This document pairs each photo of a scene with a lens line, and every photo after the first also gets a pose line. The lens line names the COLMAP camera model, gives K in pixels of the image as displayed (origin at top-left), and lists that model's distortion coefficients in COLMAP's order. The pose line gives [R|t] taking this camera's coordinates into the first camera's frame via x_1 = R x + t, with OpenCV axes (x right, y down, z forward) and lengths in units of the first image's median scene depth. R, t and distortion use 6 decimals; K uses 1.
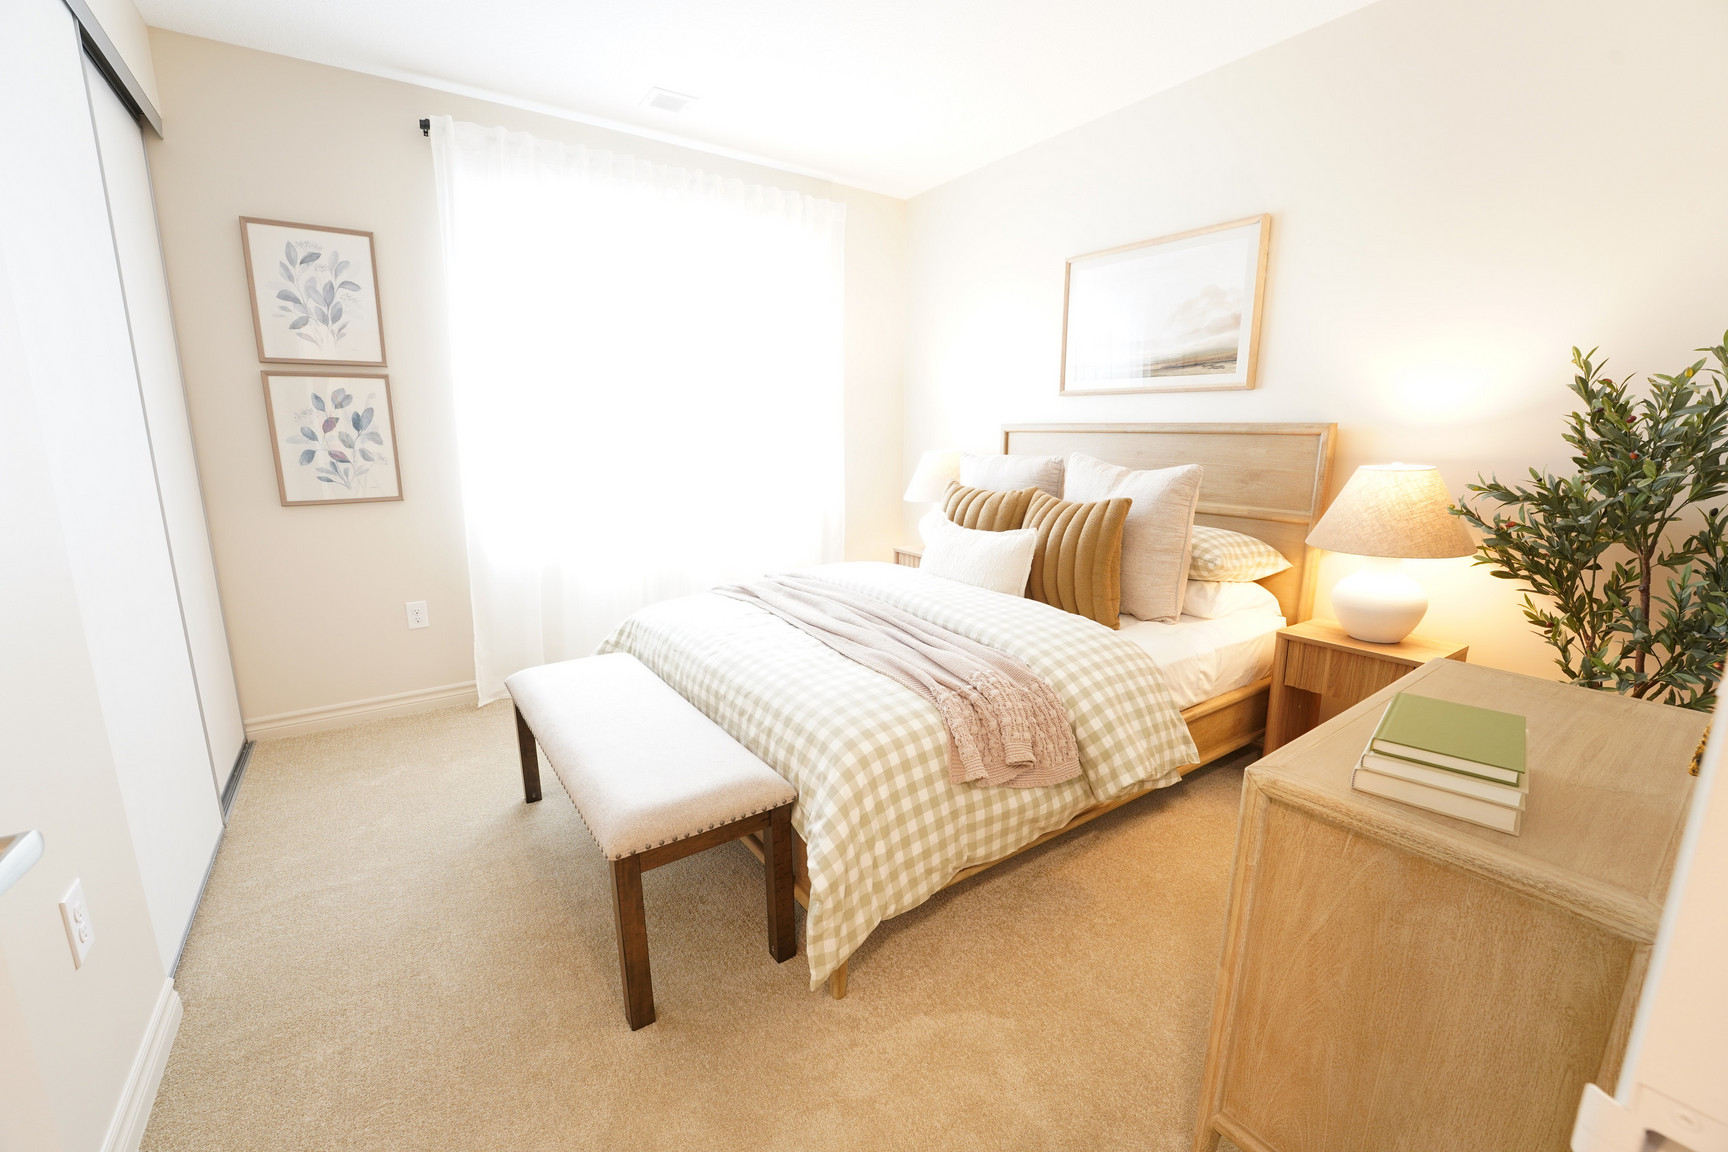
lens RADIAL K [[702.7, 0, 862.5], [0, 702.7, 577.1], [0, 0, 1]] dist [-0.037622, 0.007184]
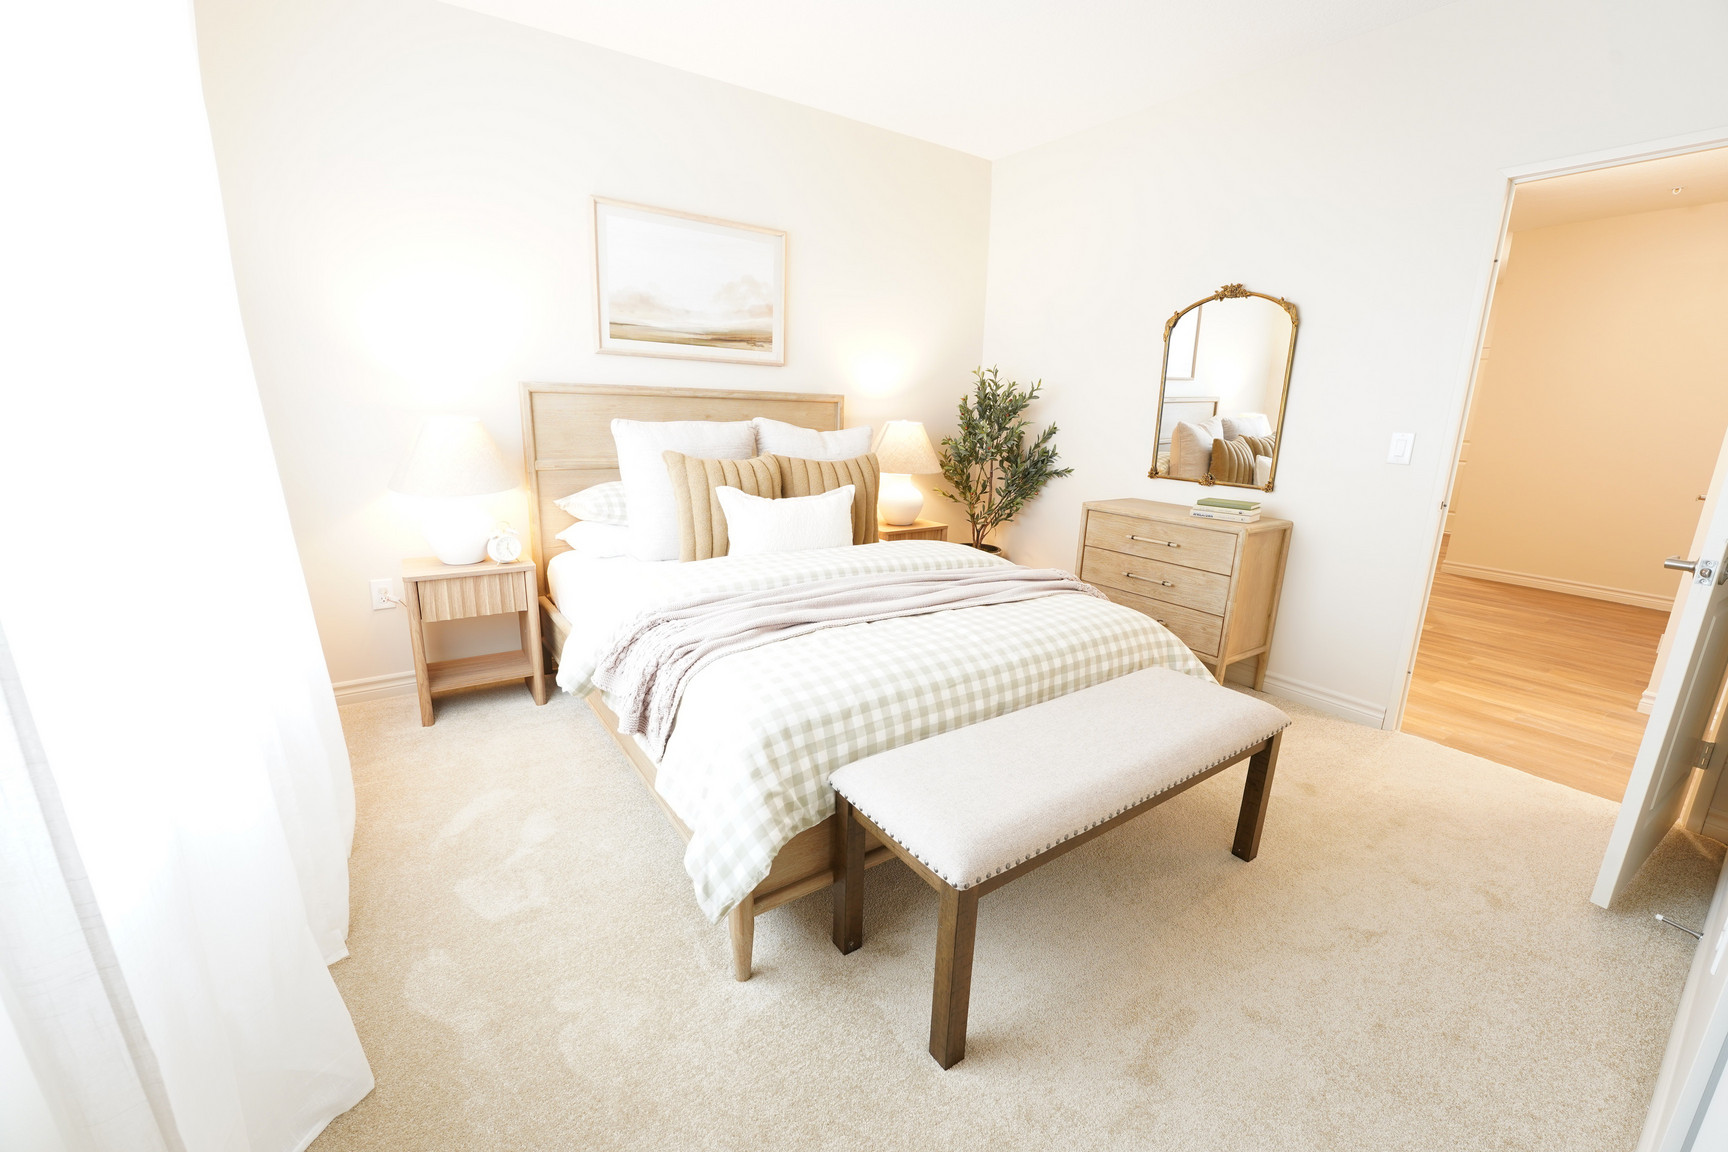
lens RADIAL K [[702.7, 0, 862.5], [0, 702.7, 577.1], [0, 0, 1]] dist [-0.037622, 0.007184]
pose [[0.024626, -0.235959, 0.971451, -0.804593], [0.167695, 0.958951, 0.228672, -0.164006], [-0.985531, 0.157276, 0.063184, 0.820174]]
